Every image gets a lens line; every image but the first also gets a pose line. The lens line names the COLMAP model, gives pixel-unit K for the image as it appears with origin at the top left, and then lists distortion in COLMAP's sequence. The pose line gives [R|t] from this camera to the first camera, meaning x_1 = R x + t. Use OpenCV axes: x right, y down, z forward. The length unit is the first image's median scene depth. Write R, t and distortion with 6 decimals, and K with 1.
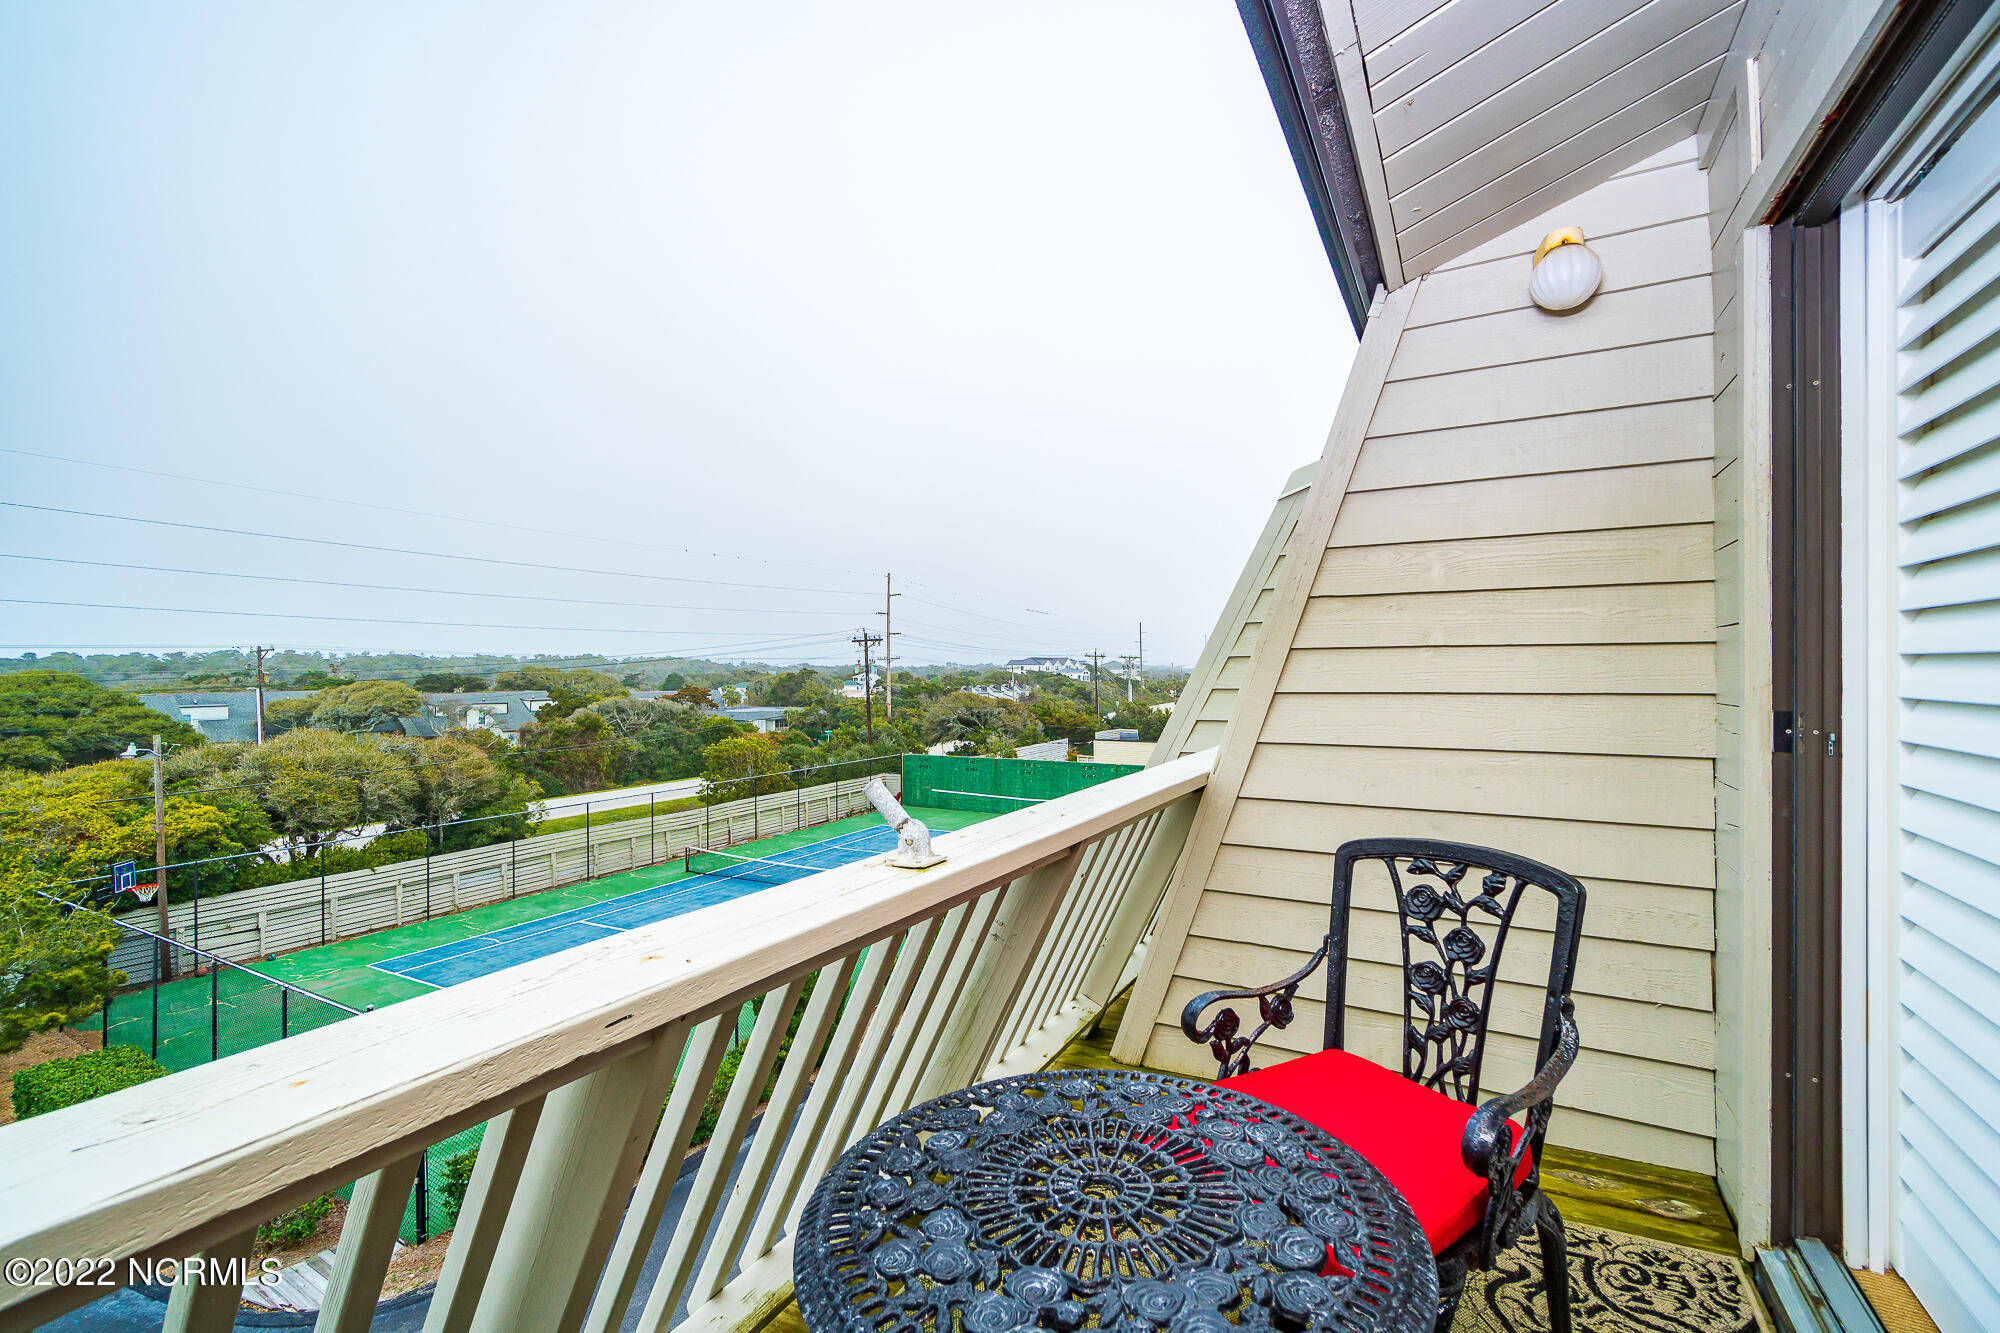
lens RADIAL K [[855.3, 0, 997.6], [0, 855.3, 658.1], [0, 0, 1]] dist [-0.004507, 0.001441]
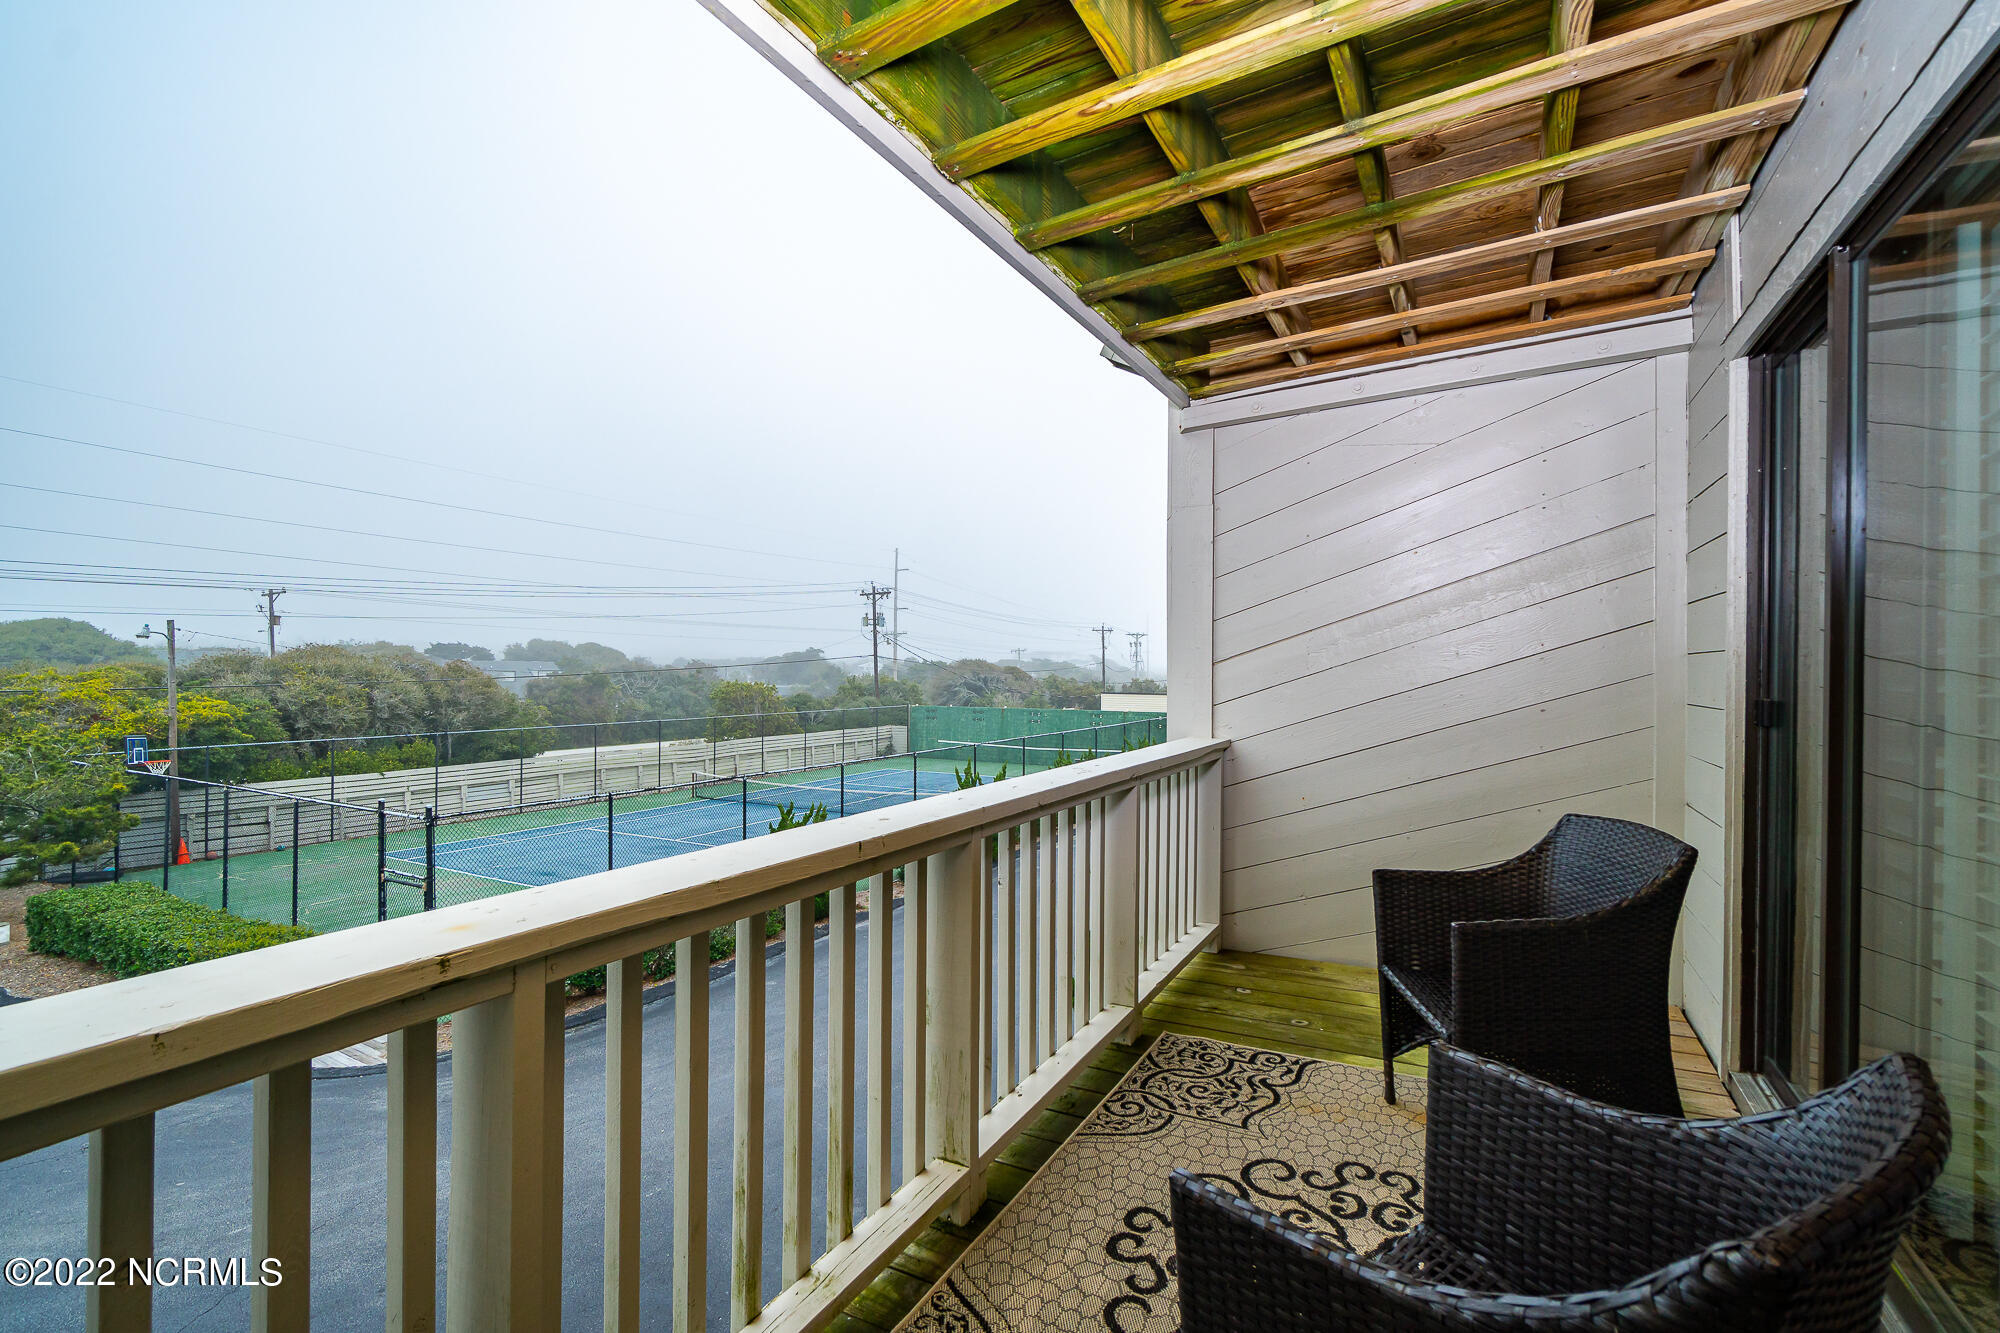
lens RADIAL K [[855.3, 0, 994.0], [0, 855.3, 680.5], [0, 0, 1]] dist [-0.004507, 0.001441]
pose [[0.999859, 0.014398, -0.008641, -0.005714], [-0.014382, 0.999895, 0.001838, 0.113770], [0.008667, -0.001713, 0.999961, 0.003579]]
